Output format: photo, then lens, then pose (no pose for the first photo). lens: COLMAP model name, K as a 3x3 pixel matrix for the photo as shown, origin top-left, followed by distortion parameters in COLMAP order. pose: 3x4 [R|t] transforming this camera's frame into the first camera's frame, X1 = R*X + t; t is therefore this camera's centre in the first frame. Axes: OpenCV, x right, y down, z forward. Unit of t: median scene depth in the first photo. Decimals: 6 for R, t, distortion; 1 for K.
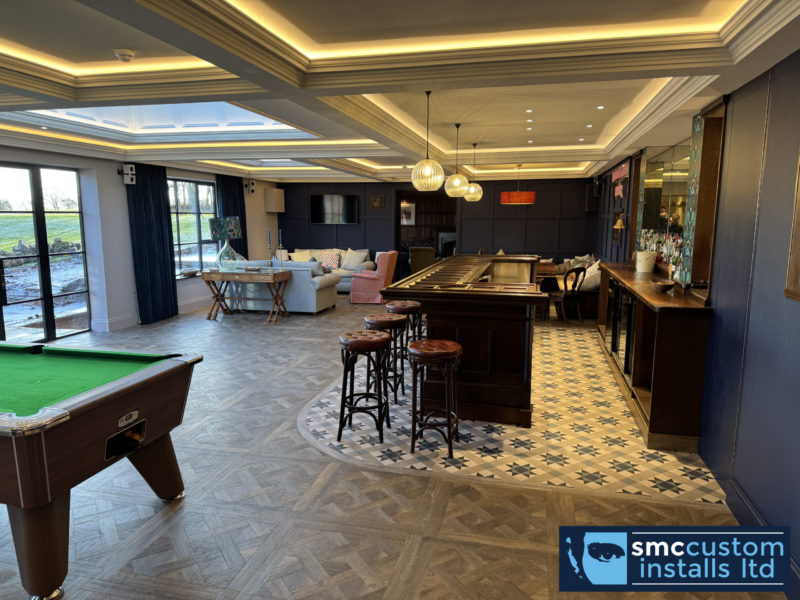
lens RADIAL K [[559.8, 0, 400.5], [0, 559.8, 303.5], [0, 0, 1]] dist [0.118119, -0.173727]
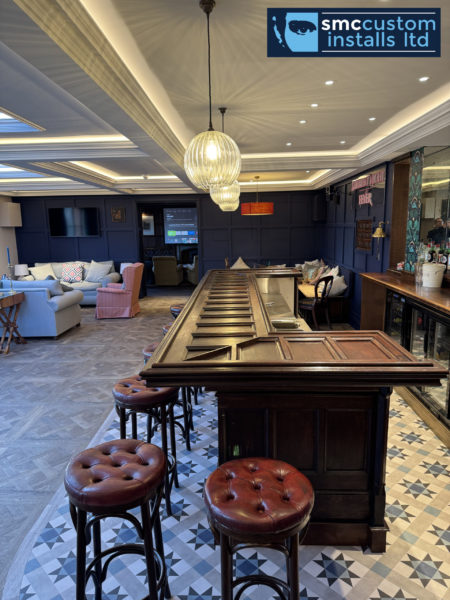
lens RADIAL K [[419.8, 0, 224.7], [0, 419.8, 303.0], [0, 0, 1]] dist [0.118119, -0.173727]
pose [[0.979268, -0.057604, 0.194206, -0.014421], [0.052448, 0.998124, 0.031594, -0.043428], [-0.195661, -0.020753, 0.980452, 0.258301]]
